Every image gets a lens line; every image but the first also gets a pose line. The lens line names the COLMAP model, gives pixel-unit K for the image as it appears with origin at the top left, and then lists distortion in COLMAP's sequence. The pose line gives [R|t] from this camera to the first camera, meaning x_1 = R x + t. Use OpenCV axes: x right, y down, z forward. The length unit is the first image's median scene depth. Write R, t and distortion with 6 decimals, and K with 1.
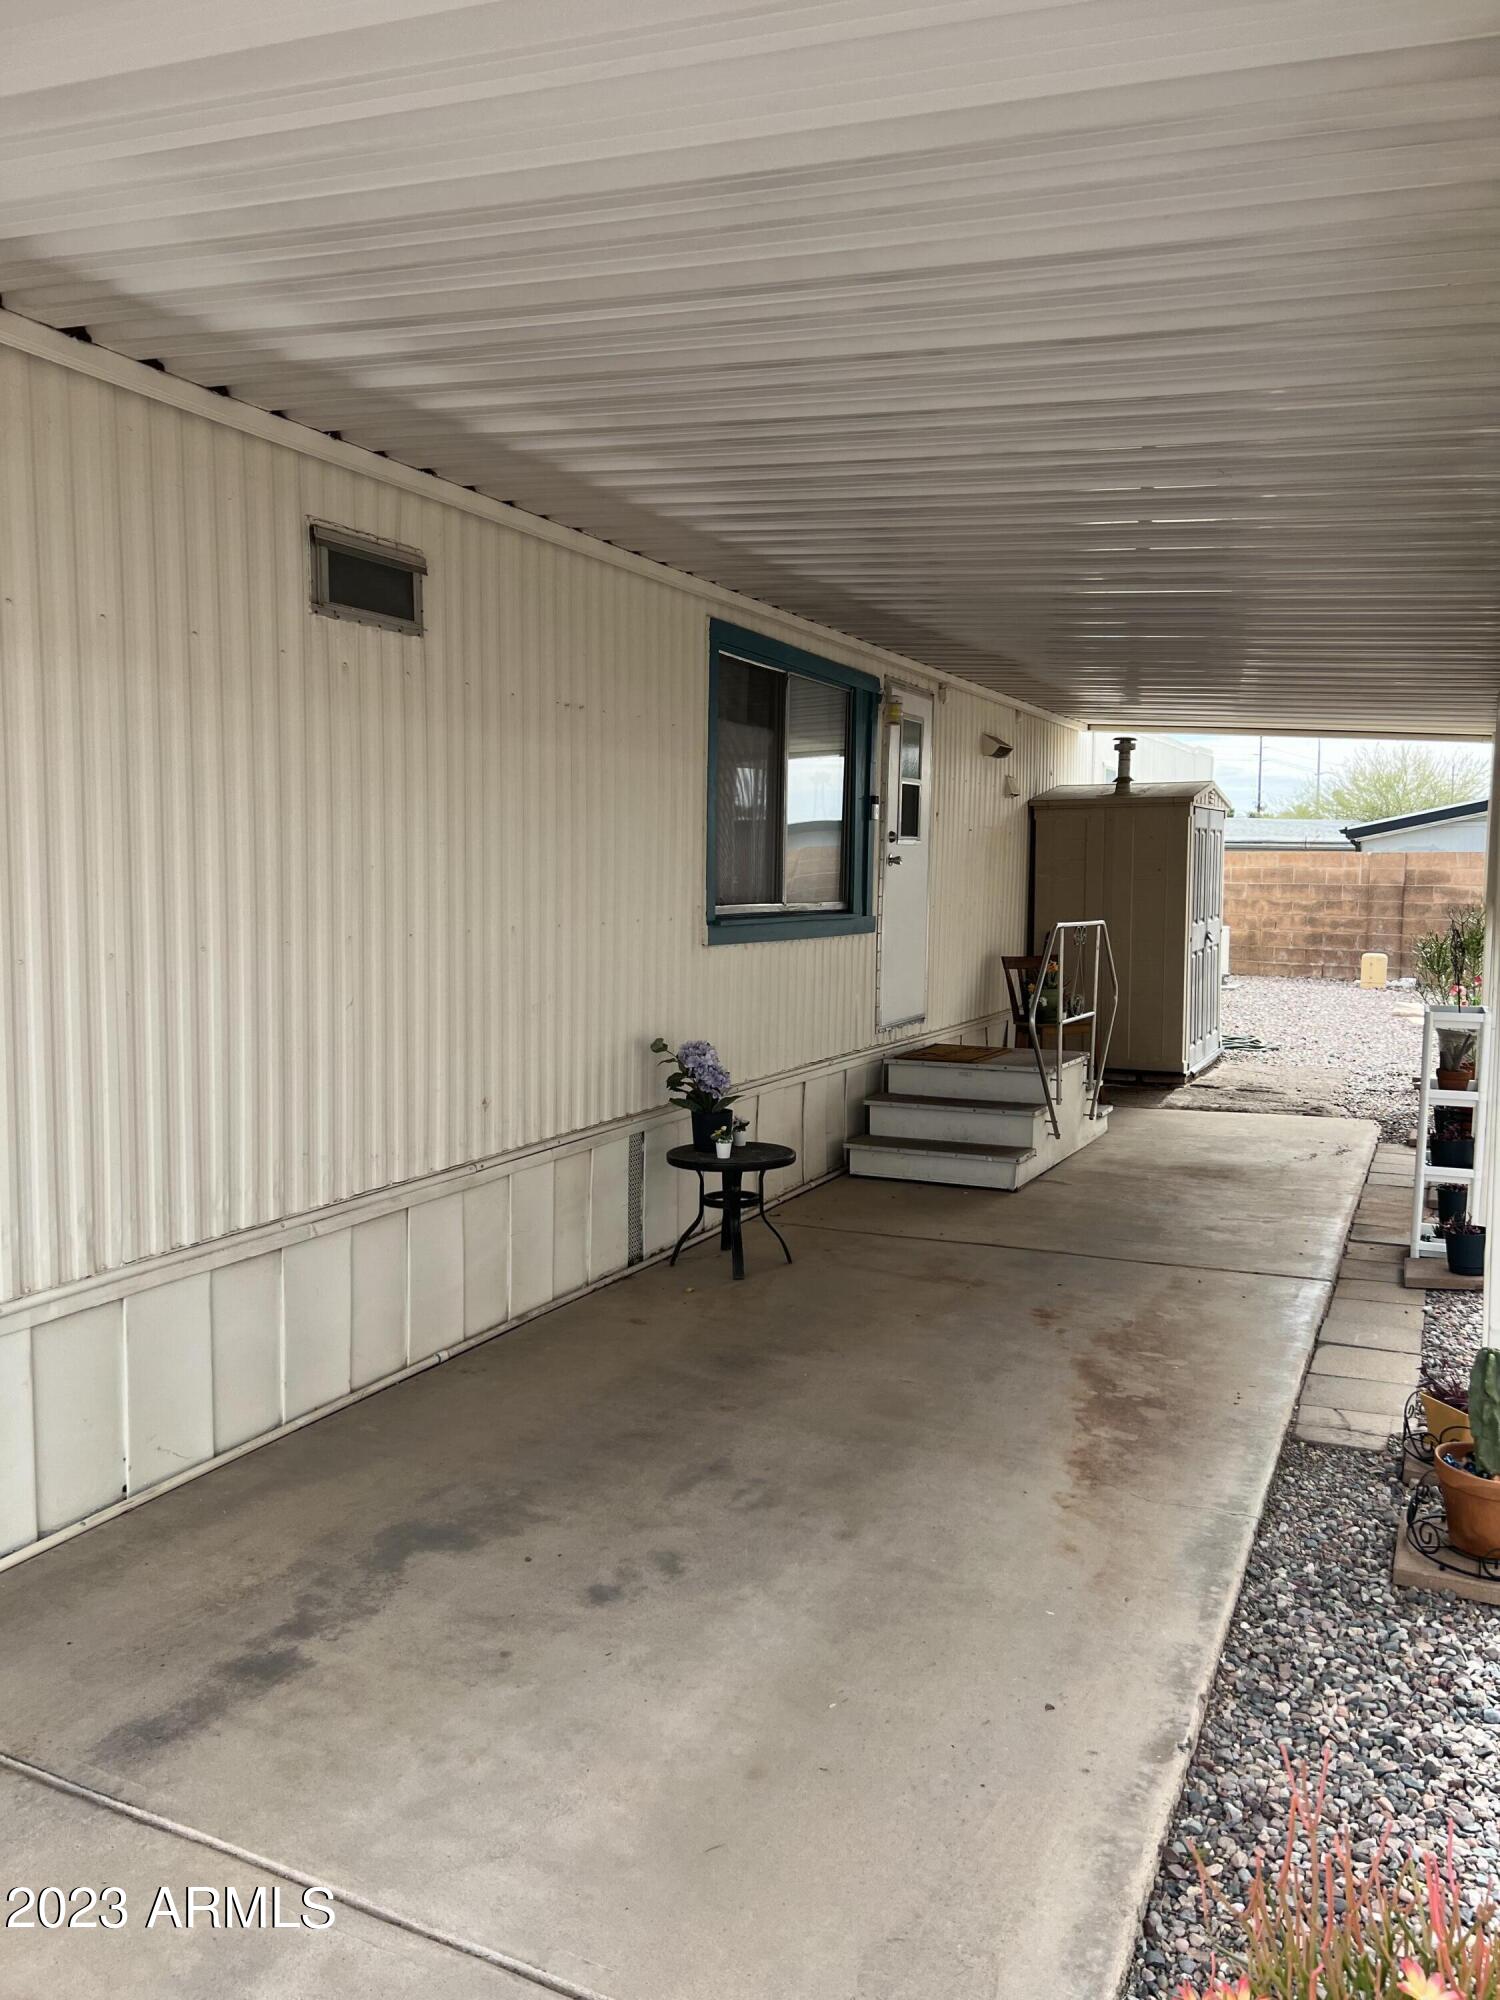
lens RADIAL K [[1487.6, 0, 750.0], [0, 1487.6, 1000.0], [0, 0, 1]] dist [0.137008, -0.360562]
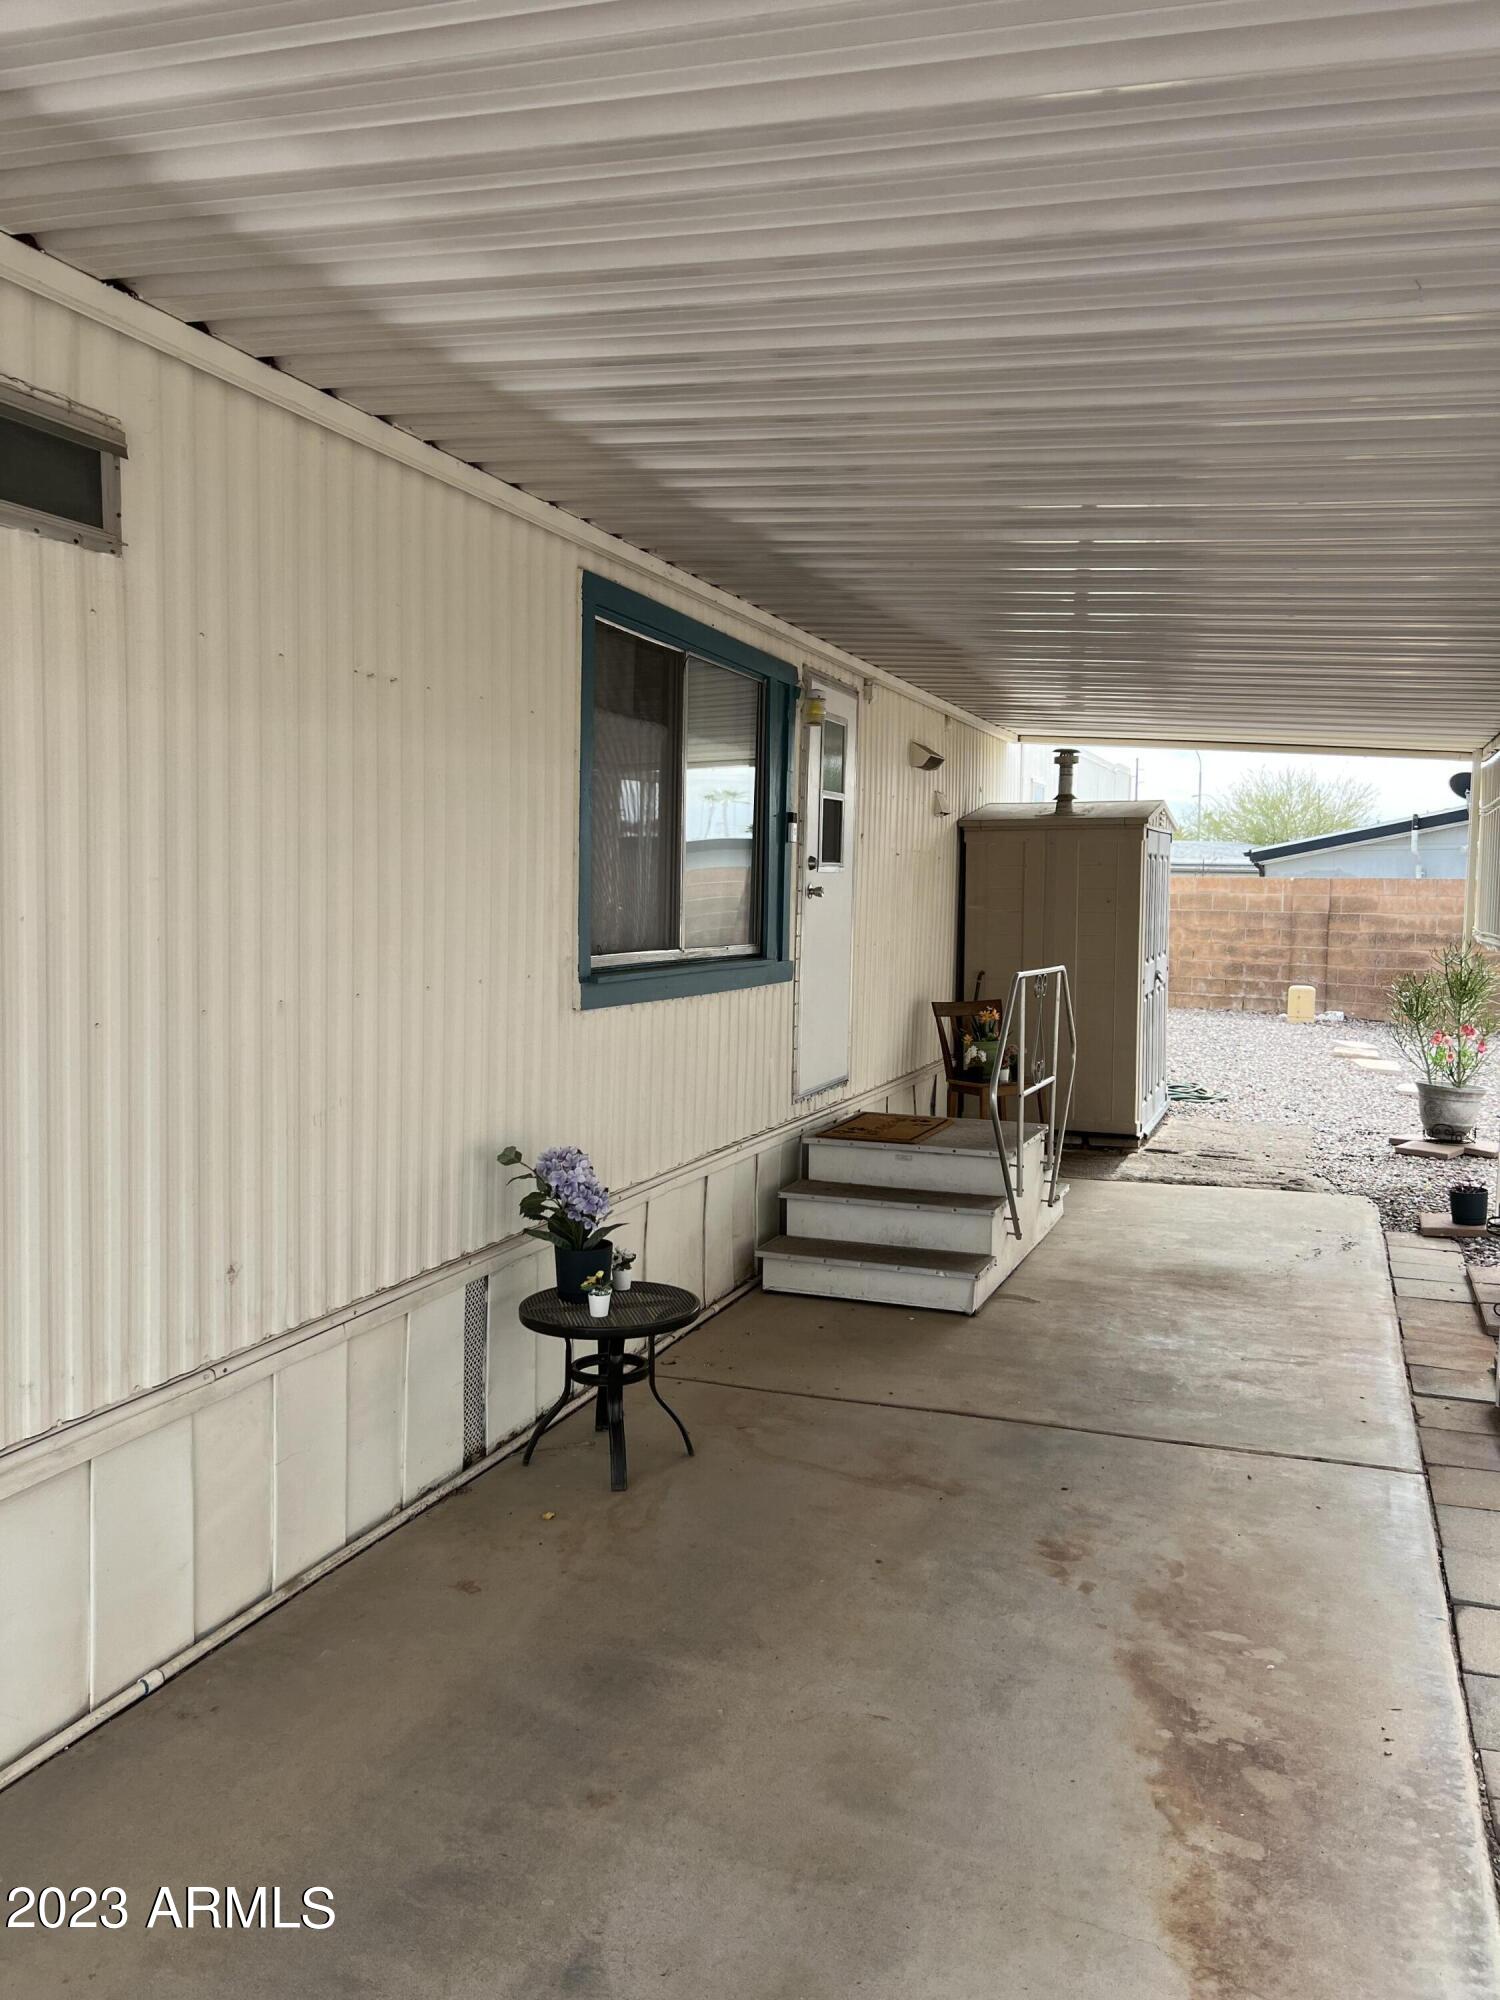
lens RADIAL K [[1505.4, 0, 748.6], [0, 1505.4, 992.7], [0, 0, 1]] dist [0.086844, -0.103374]
pose [[0.997197, 0.001587, 0.074809, -0.000863], [-0.000373, 0.999868, -0.016238, -0.033810], [-0.074825, 0.016165, 0.997066, 0.247363]]
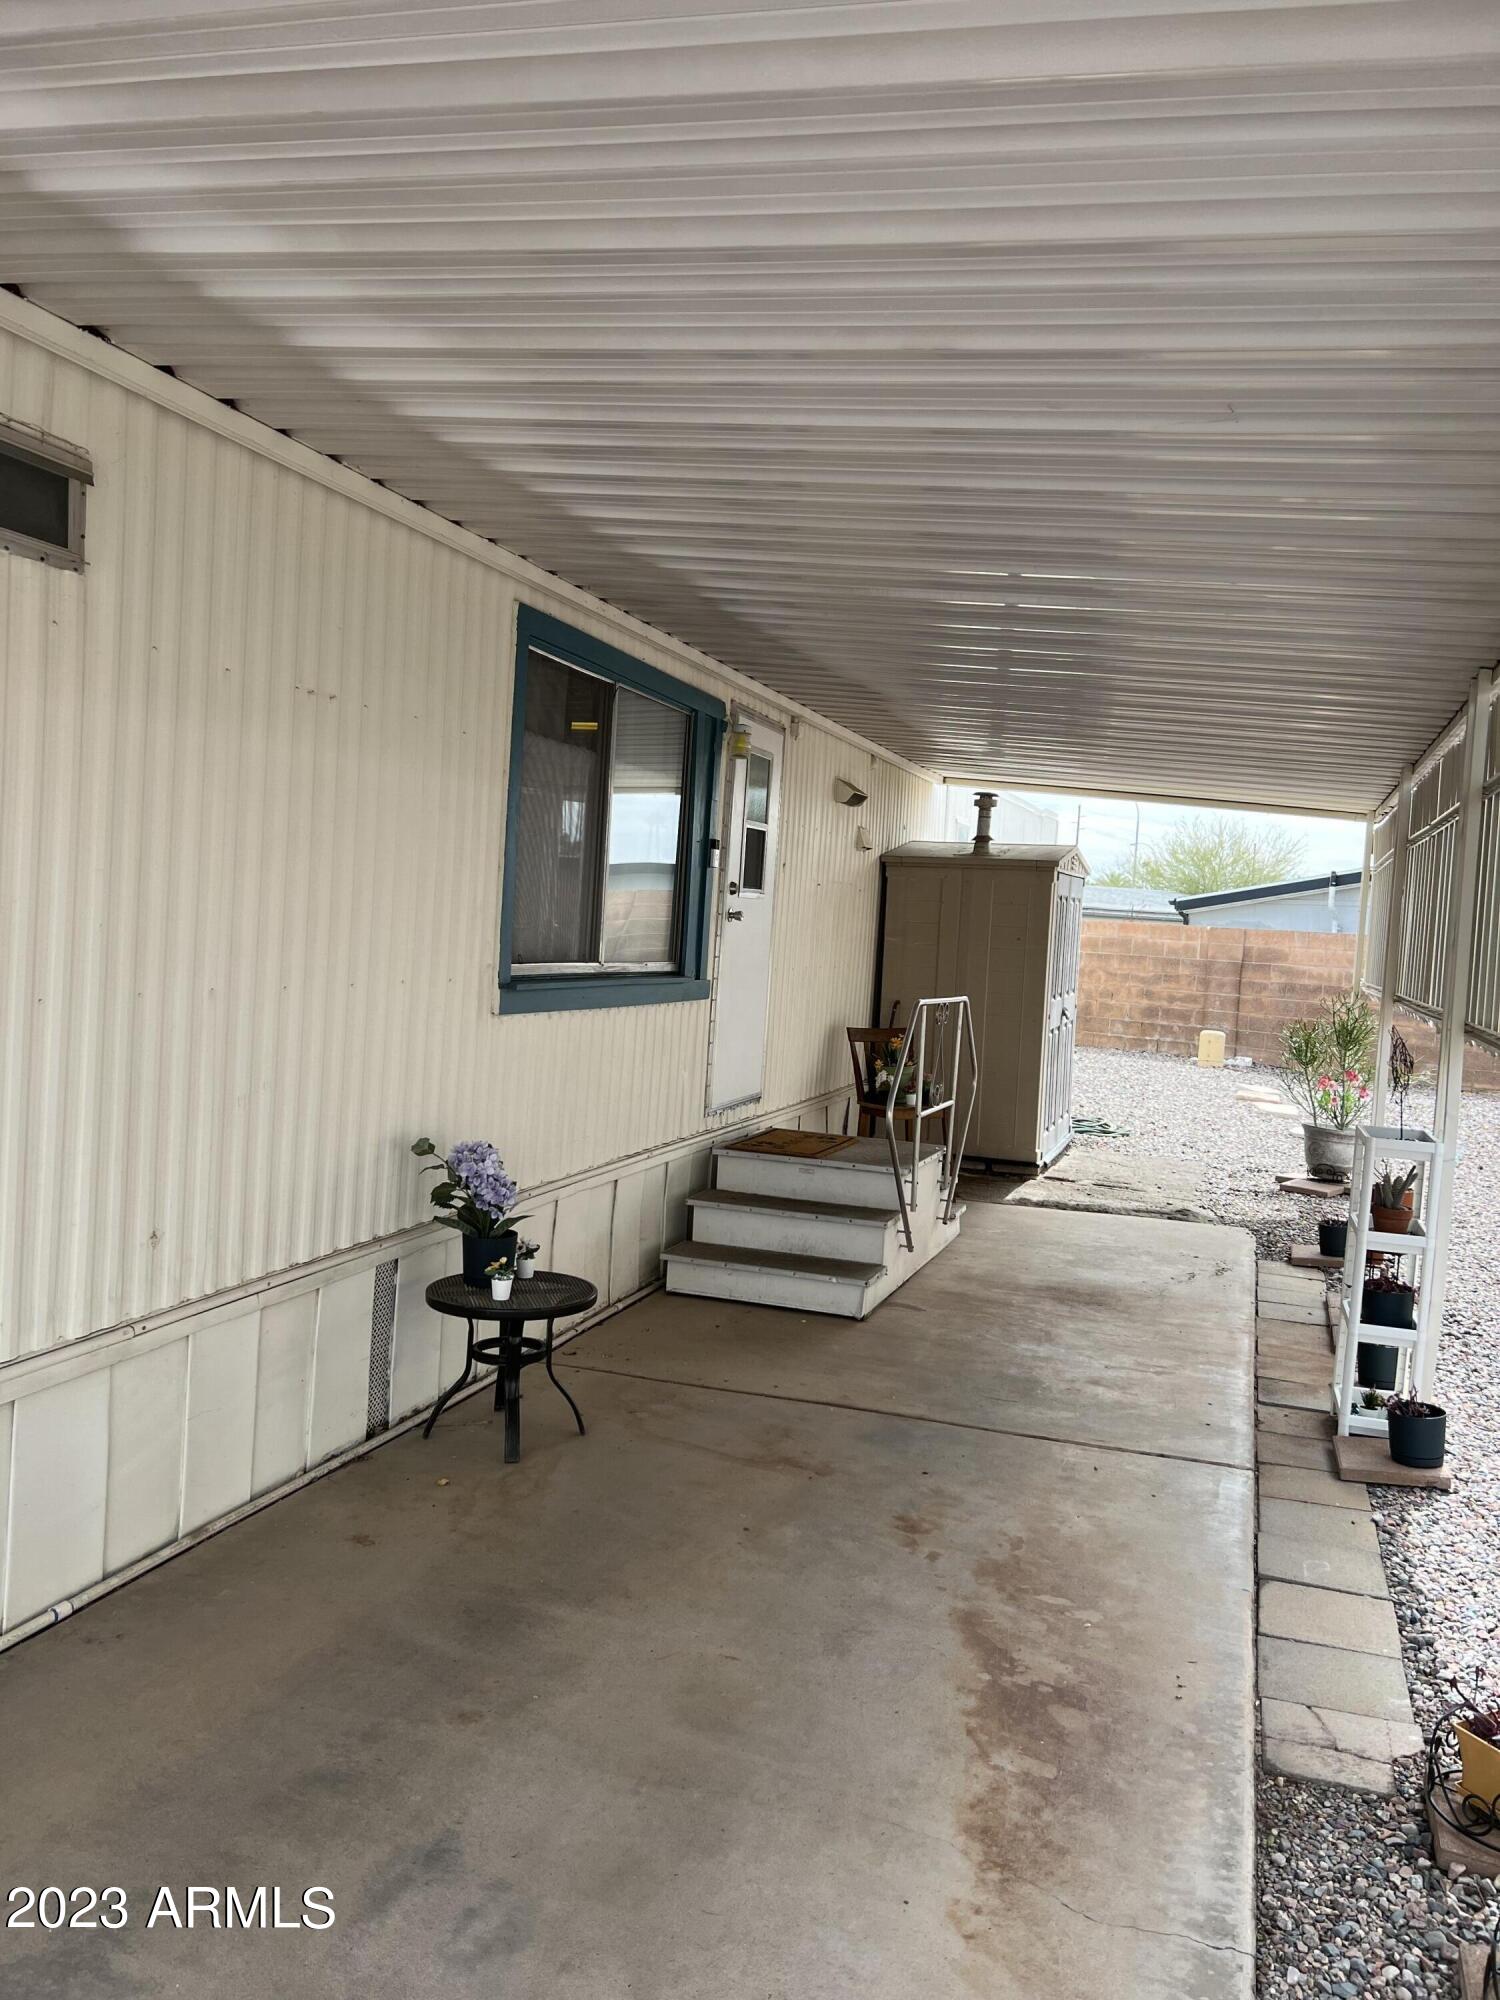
lens RADIAL K [[1498.2, 0, 750.0], [0, 1498.2, 1000.0], [0, 0, 1]] dist [0.091725, -0.116788]
pose [[0.992294, 0.045076, 0.115414, 0.011734], [-0.041831, 0.998662, -0.030390, -0.026345], [-0.116629, 0.025328, 0.992852, 0.196798]]
